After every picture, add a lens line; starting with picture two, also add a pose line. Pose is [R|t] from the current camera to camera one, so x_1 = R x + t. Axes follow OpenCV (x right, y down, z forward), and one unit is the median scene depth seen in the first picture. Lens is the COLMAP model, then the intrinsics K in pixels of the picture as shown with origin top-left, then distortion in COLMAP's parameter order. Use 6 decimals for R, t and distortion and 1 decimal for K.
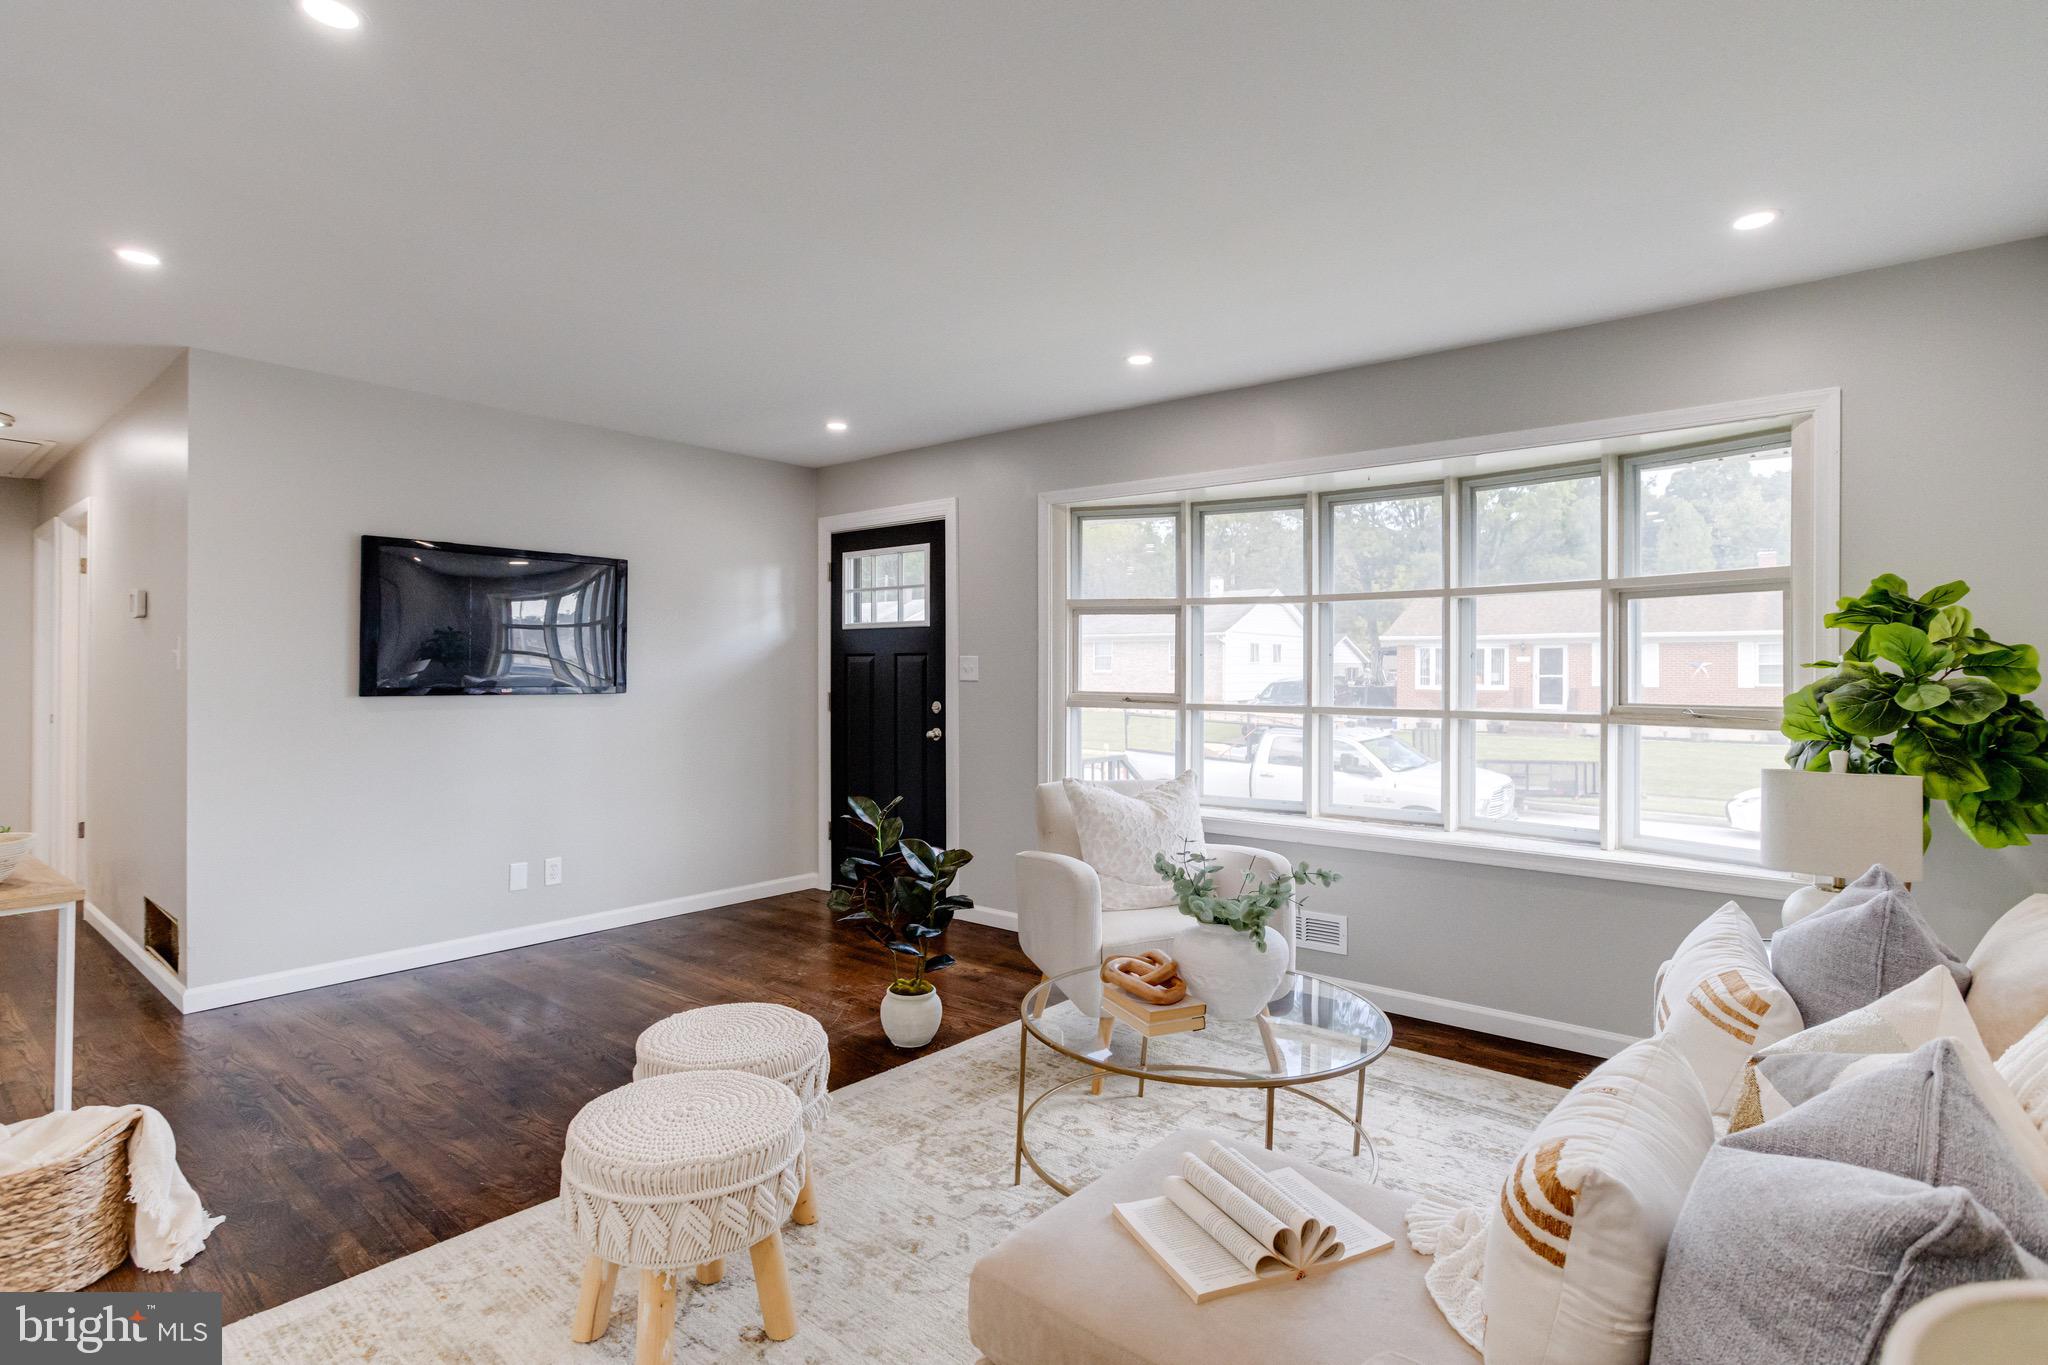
lens RADIAL K [[1031.3, 0, 1015.6], [0, 1031.3, 679.1], [0, 0, 1]] dist [-0.044764, 0.034531]
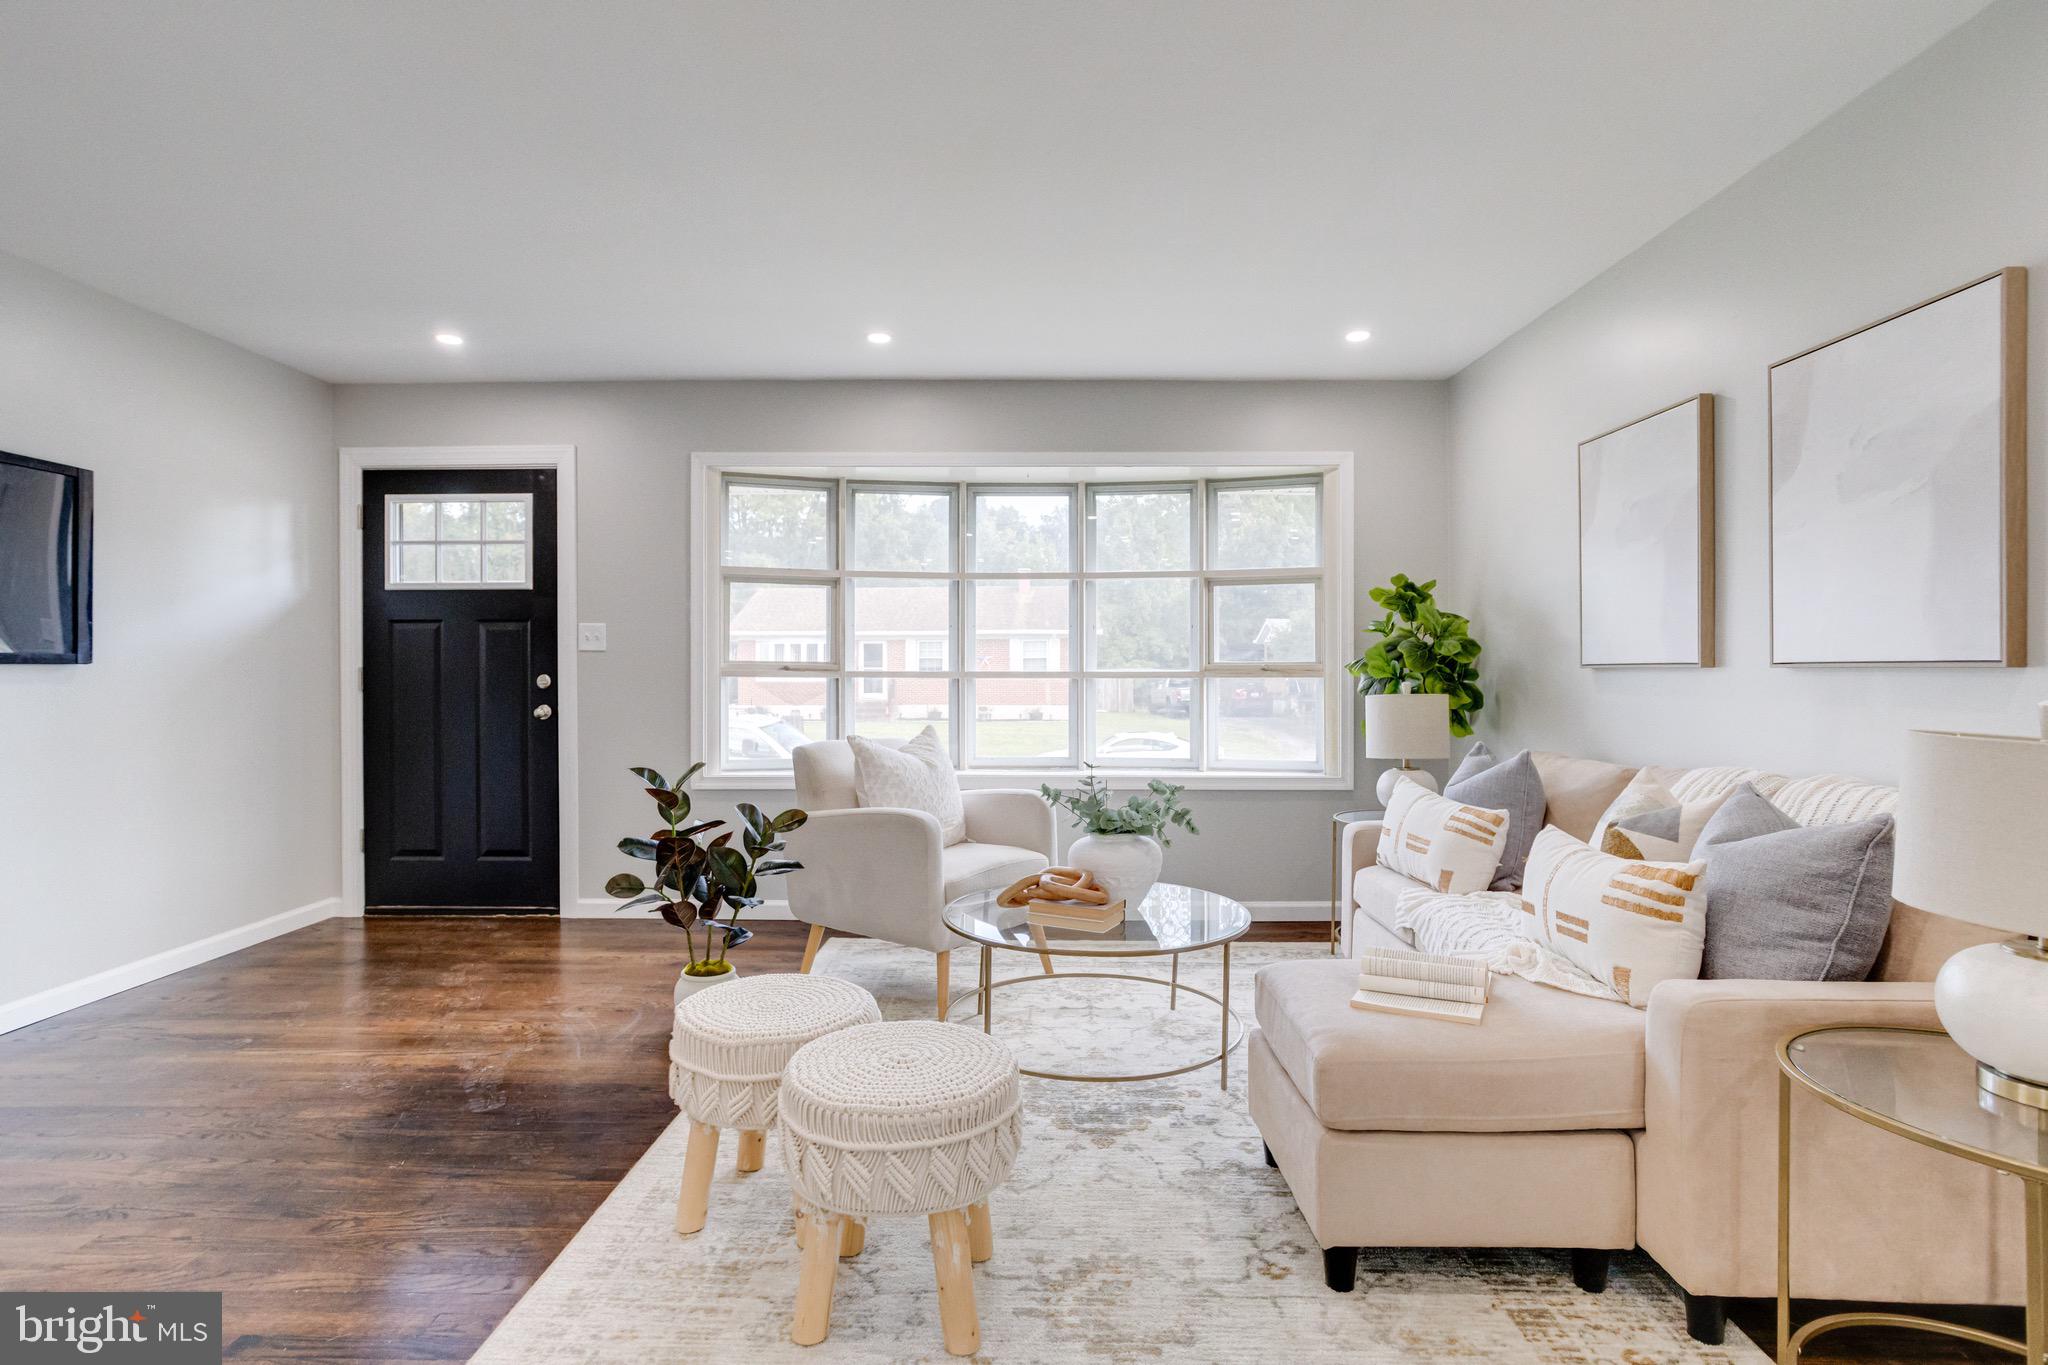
lens RADIAL K [[1031.3, 0, 1015.6], [0, 1031.3, 679.1], [0, 0, 1]] dist [-0.044764, 0.034531]
pose [[0.769402, -0.009533, 0.638694, -0.357427], [0.009590, 0.999948, 0.003371, 0.028859], [-0.638693, 0.003531, 0.769453, 0.082404]]
